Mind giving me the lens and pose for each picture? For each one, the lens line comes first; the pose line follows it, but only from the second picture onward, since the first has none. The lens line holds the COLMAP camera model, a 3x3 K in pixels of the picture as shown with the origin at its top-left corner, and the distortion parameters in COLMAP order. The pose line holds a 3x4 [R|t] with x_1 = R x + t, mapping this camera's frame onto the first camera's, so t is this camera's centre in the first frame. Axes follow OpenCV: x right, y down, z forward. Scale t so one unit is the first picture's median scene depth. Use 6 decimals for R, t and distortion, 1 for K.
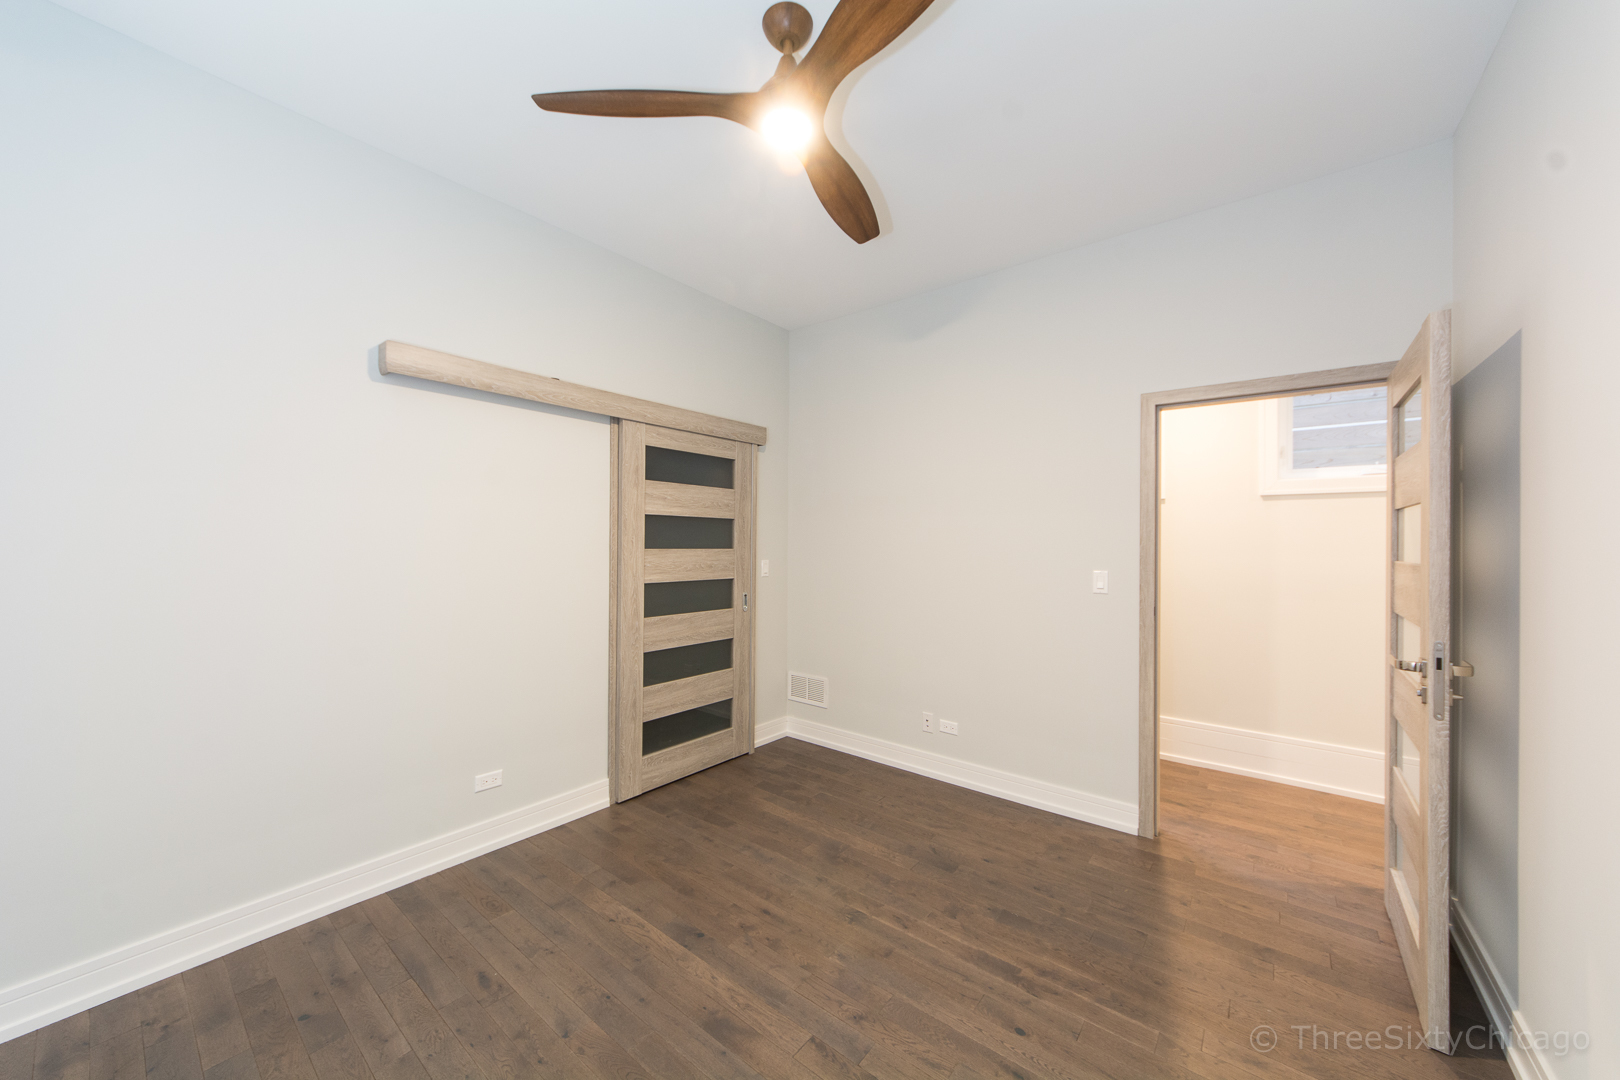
lens RADIAL K [[581.1, 0, 810.0], [0, 581.1, 540.0], [0, 0, 1]] dist [0.016848, -0.000069]
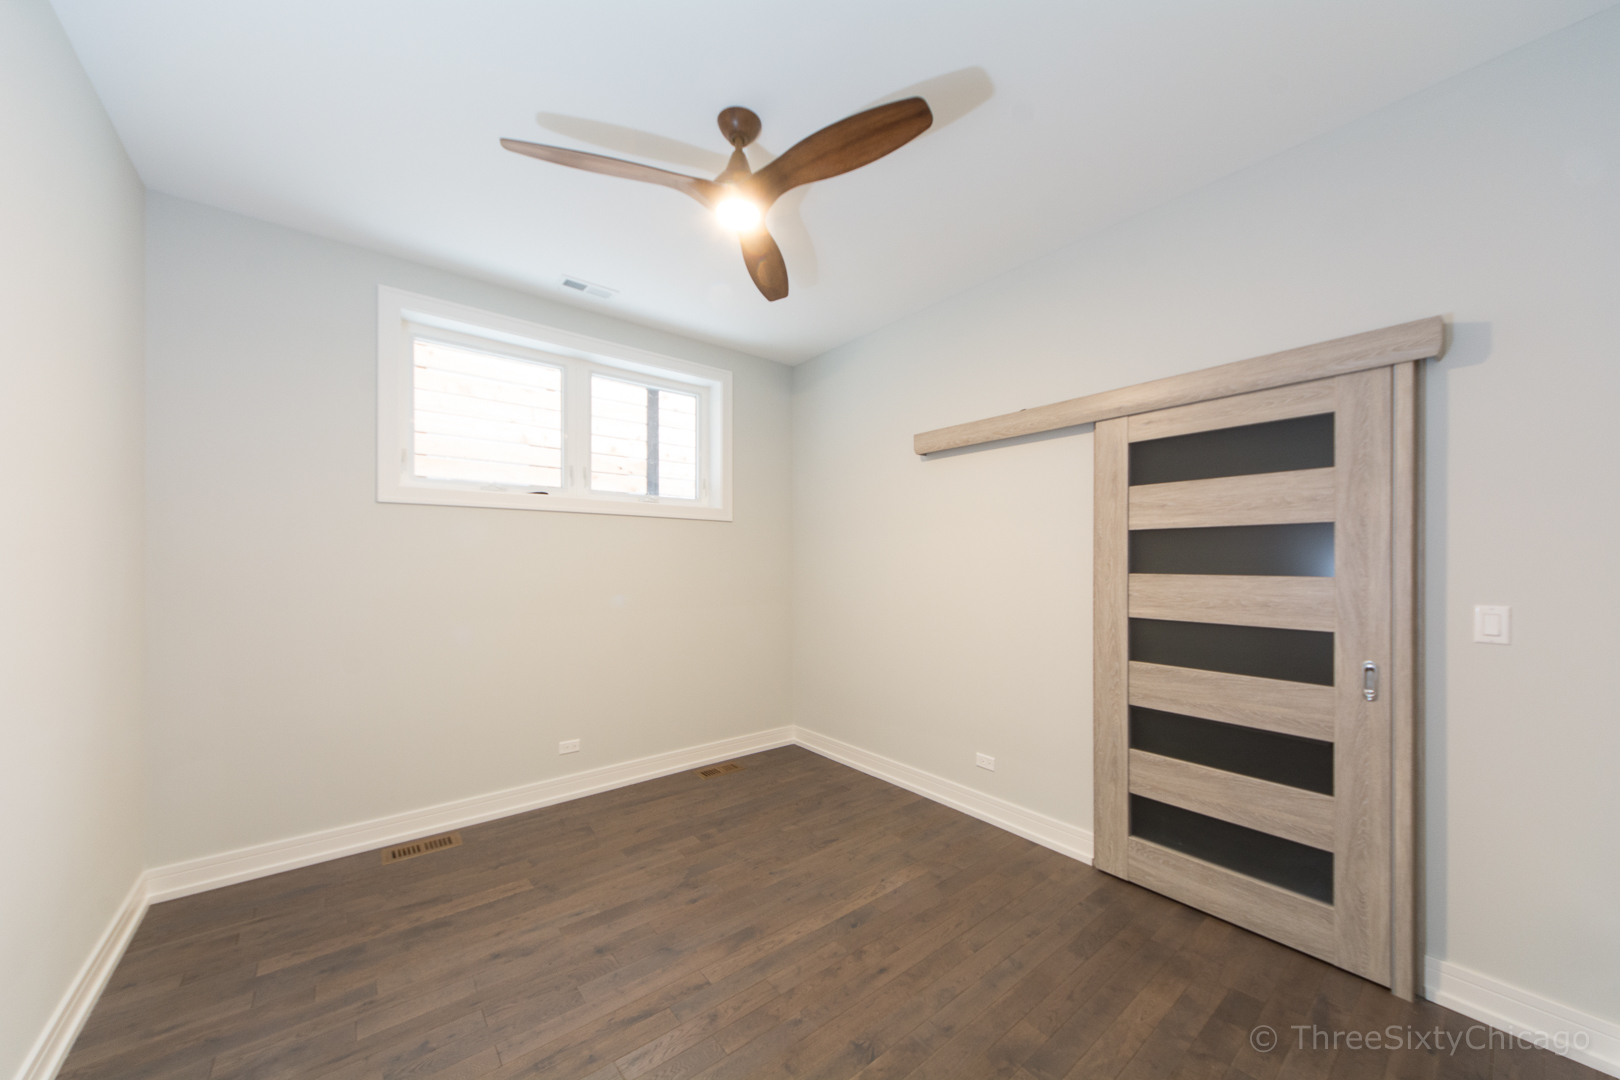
lens RADIAL K [[563.7, 0, 814.6], [0, 563.7, 563.8], [0, 0, 1]] dist [0.018667, -0.000049]
pose [[-0.185360, -0.004854, -0.982659, 0.565634], [0.004942, 0.999971, -0.005872, 0.004173], [0.982658, -0.005945, -0.185330, 0.734409]]
